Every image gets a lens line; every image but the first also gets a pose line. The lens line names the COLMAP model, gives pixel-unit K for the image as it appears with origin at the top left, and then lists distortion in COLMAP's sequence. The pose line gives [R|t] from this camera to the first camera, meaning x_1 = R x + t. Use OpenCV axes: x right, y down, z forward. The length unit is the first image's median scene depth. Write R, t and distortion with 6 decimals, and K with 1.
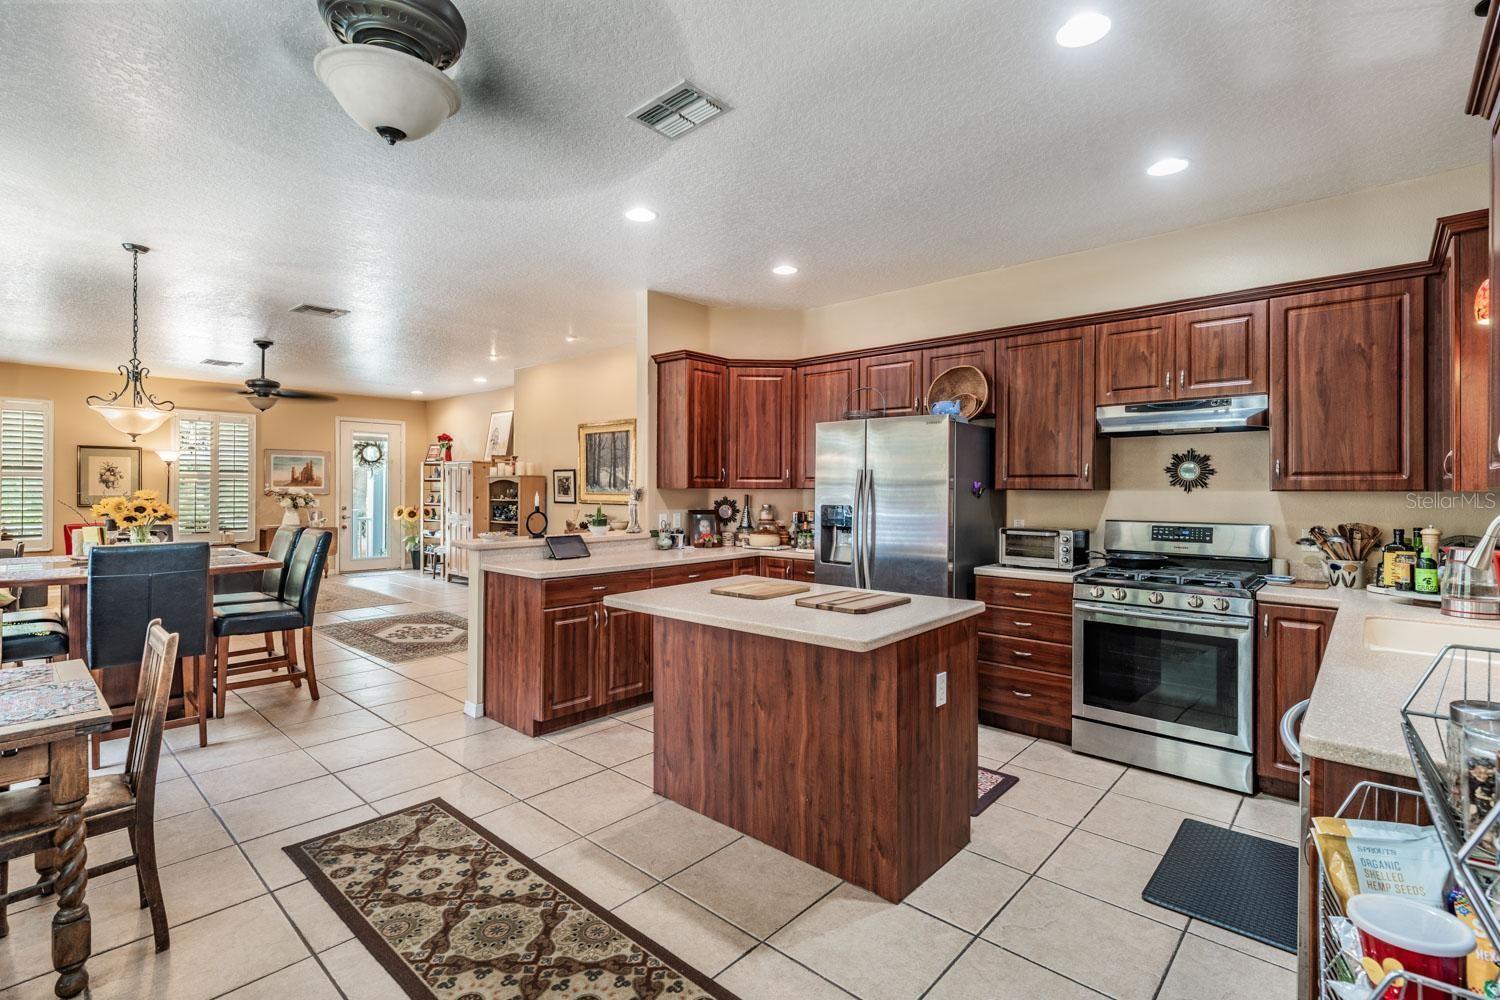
lens RADIAL K [[674.8, 0, 745.7], [0, 674.8, 489.4], [0, 0, 1]] dist [-0.013370, 0.001638]
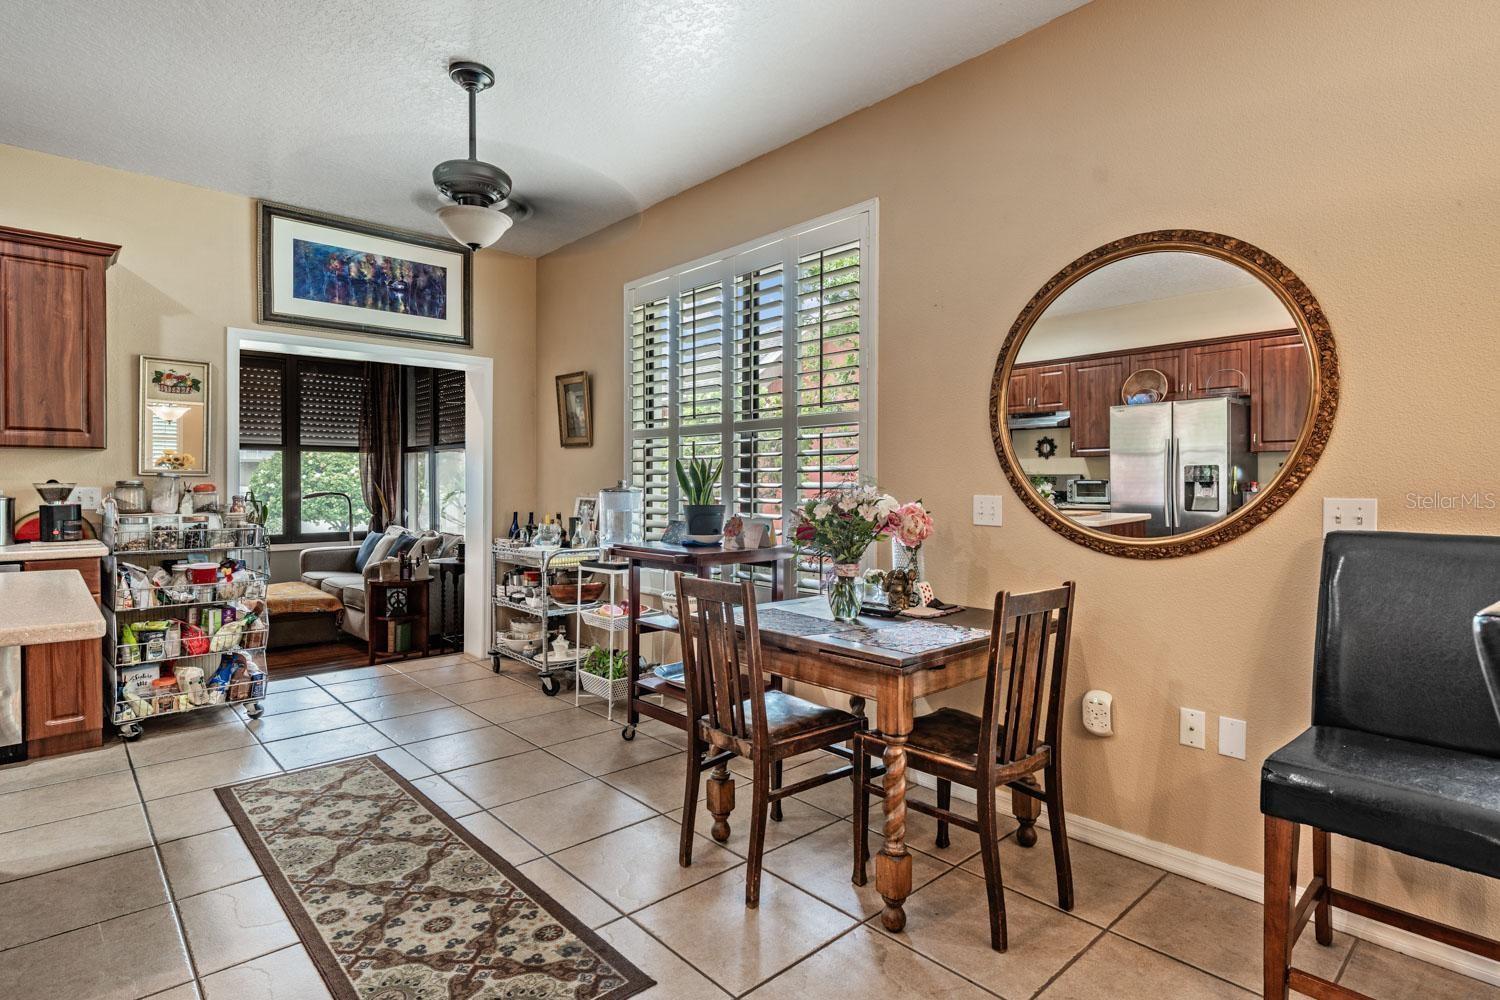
lens RADIAL K [[769.5, 0, 746.3], [0, 769.5, 488.9], [0, 0, 1]] dist [-0.001433, 0.002868]
pose [[-0.994825, -0.006921, 0.101367, -0.488986], [-0.006184, 0.999952, 0.007583, 0.033282], [-0.101415, 0.006916, -0.994820, 0.989137]]
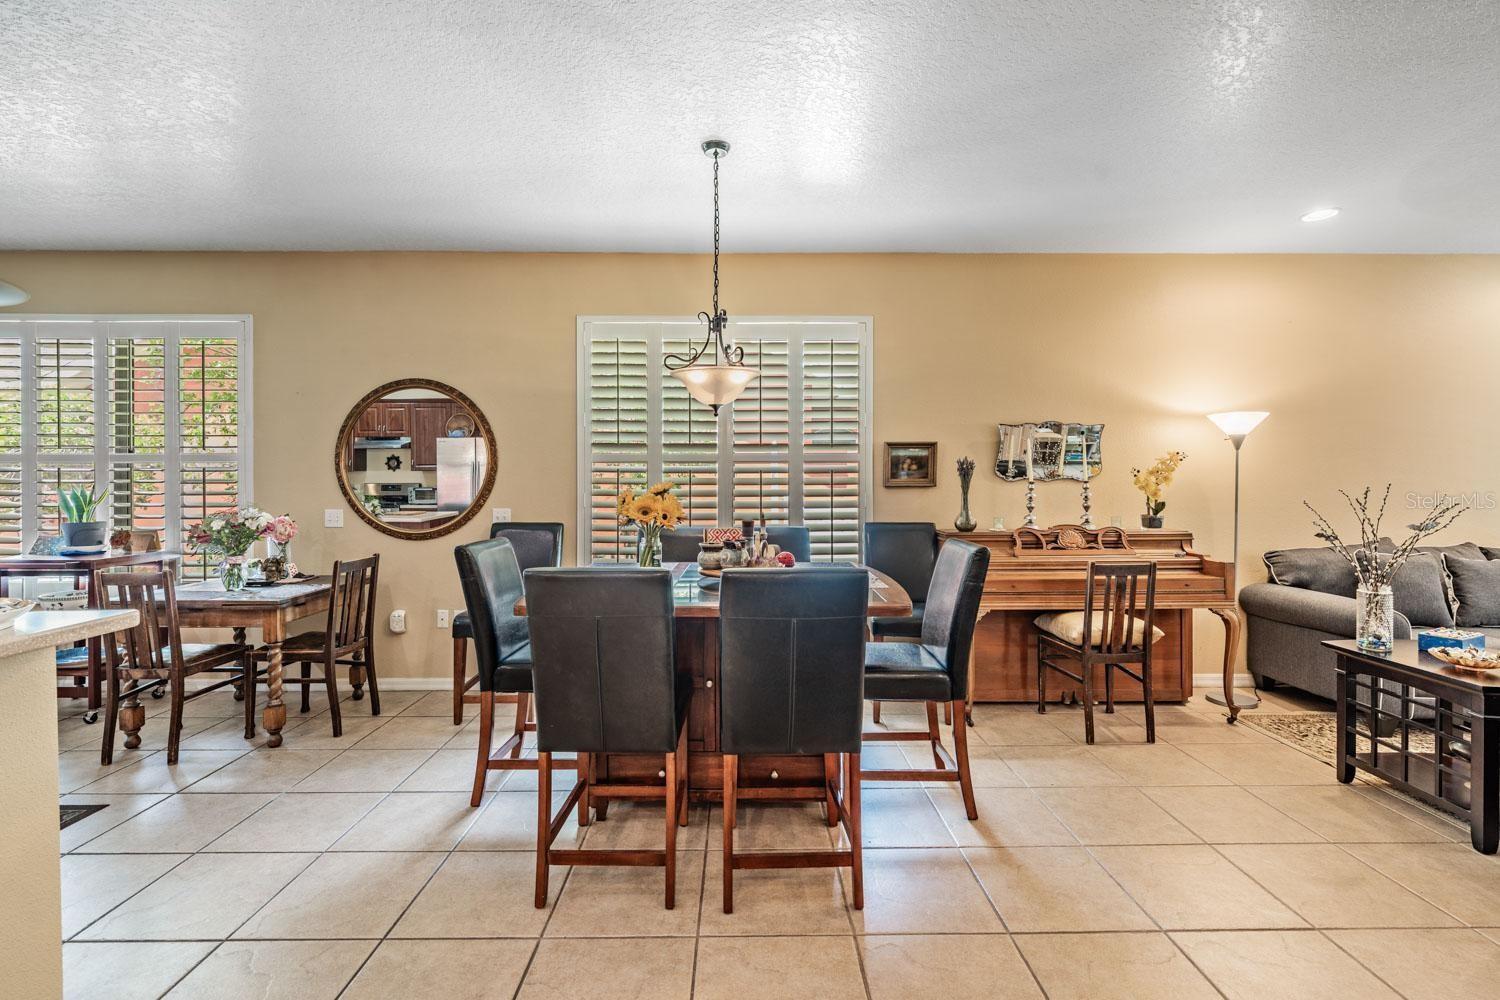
lens RADIAL K [[674.8, 0, 763.6], [0, 674.8, 478.6], [0, 0, 1]] dist [-0.013370, 0.001638]
pose [[-0.731408, -0.004653, -0.681924, -0.418298], [-0.002713, 0.999989, -0.003913, -0.000320], [0.681935, -0.001011, -0.731413, 1.455625]]
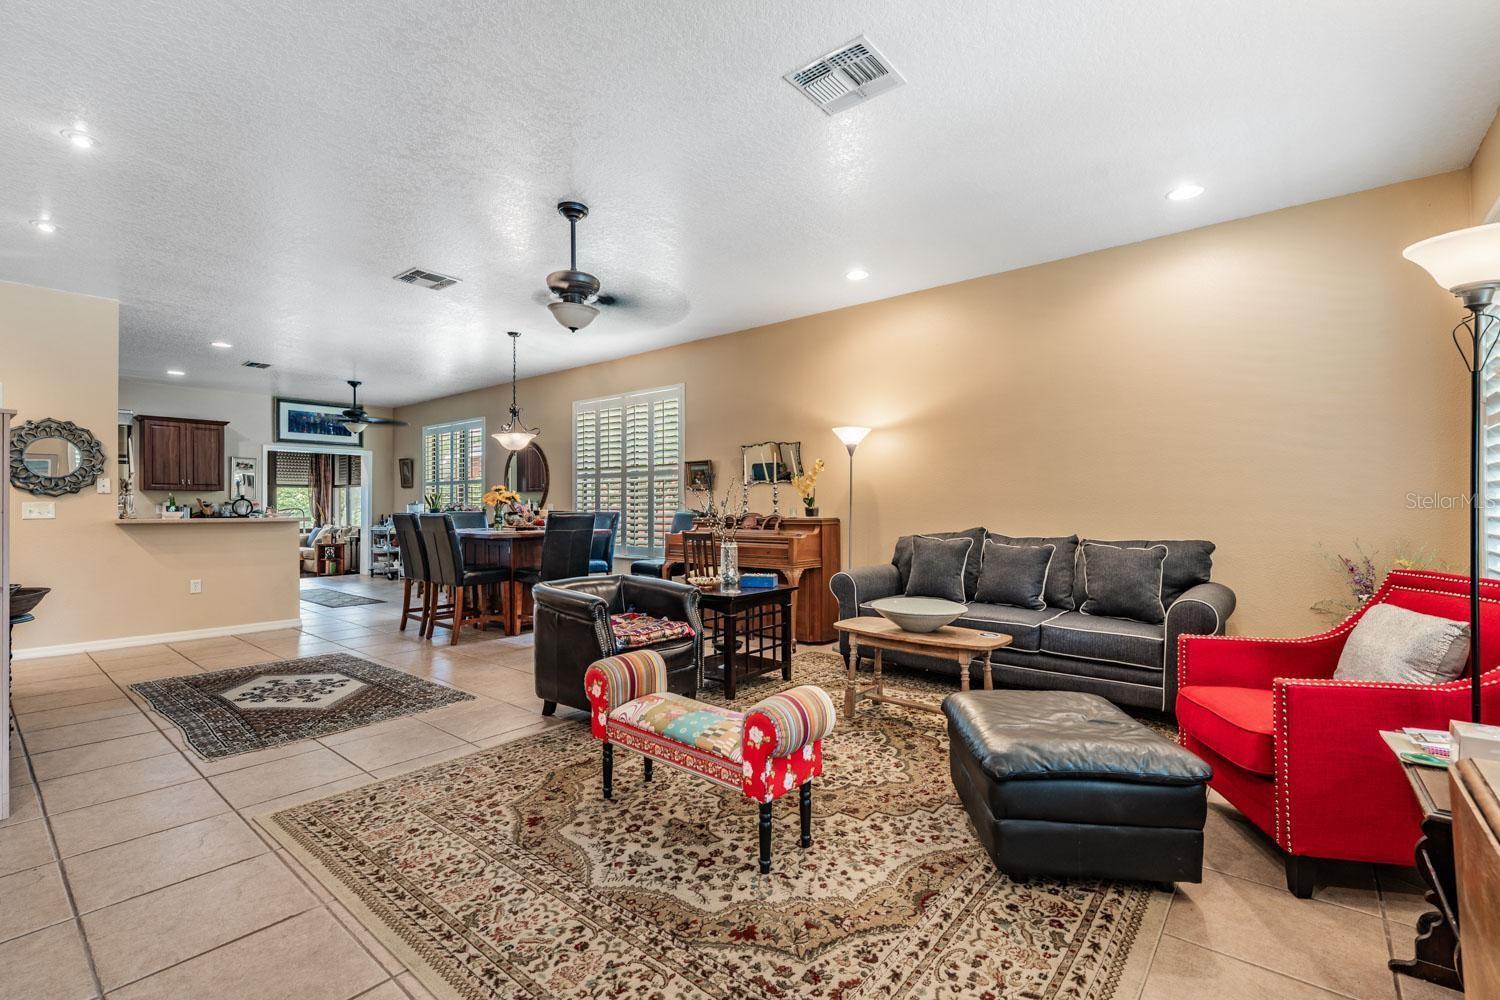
lens RADIAL K [[674.8, 0, 758.8], [0, 674.8, 501.7], [0, 0, 1]] dist [-0.013370, 0.001638]
pose [[-0.998952, -0.001981, -0.045731, -1.315829], [-0.001747, 0.999985, -0.005161, 0.043025], [0.045741, -0.005075, -0.998940, 2.435662]]
